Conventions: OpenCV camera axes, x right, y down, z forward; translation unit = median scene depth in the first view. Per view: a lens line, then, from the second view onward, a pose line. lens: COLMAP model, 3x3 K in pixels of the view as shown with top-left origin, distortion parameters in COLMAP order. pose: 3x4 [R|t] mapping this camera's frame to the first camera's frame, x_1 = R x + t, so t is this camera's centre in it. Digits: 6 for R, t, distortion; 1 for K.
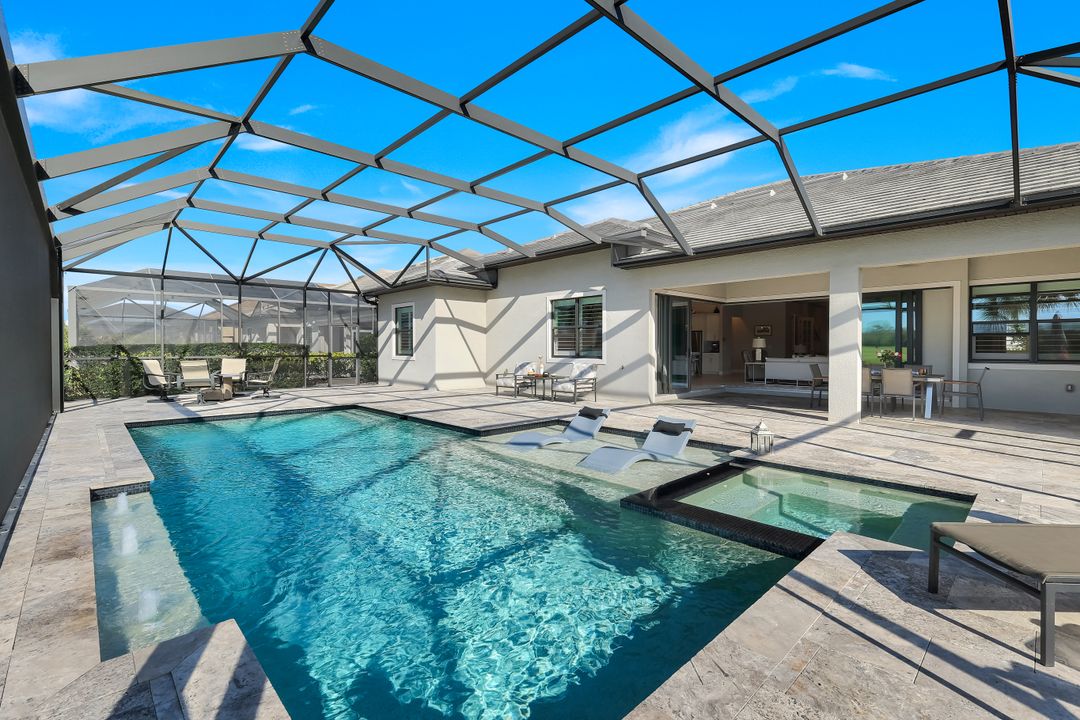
lens RADIAL K [[480.5, 0, 541.1], [0, 480.5, 358.4], [0, 0, 1]] dist [0.004232, -0.000319]
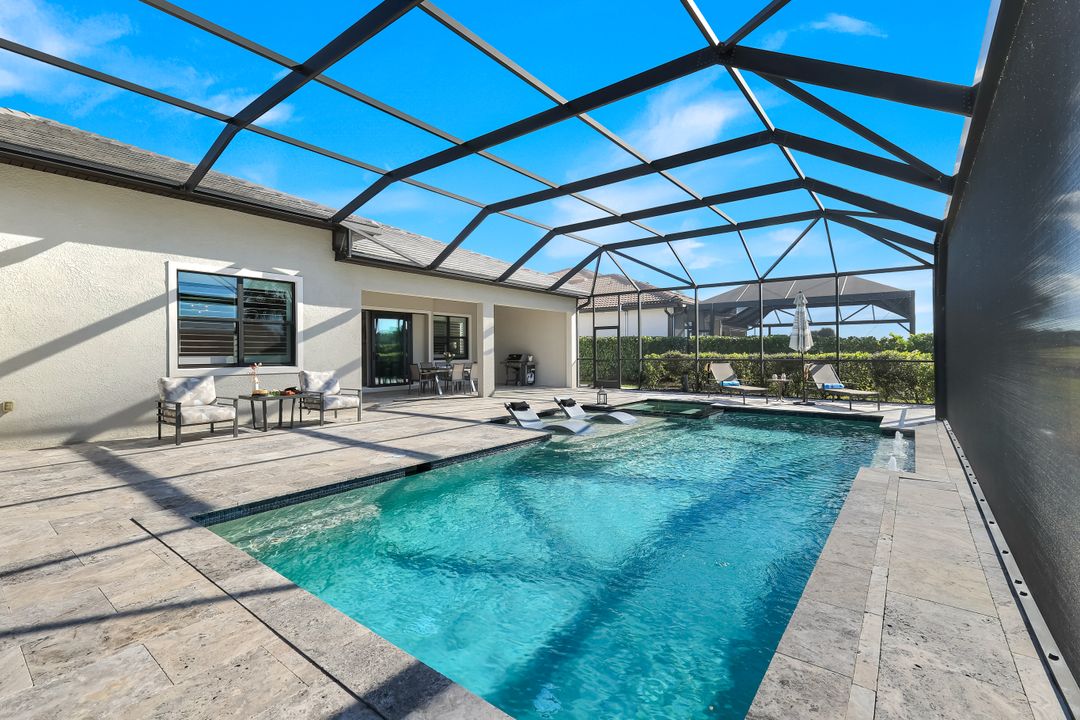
lens RADIAL K [[480.5, 0, 541.2], [0, 480.5, 353.1], [0, 0, 1]] dist [0.004232, -0.000319]
pose [[-0.147042, -0.003558, 0.989124, -0.681367], [0.023266, 0.999704, 0.007055, -0.016092], [-0.988857, 0.024050, -0.146915, 0.725811]]
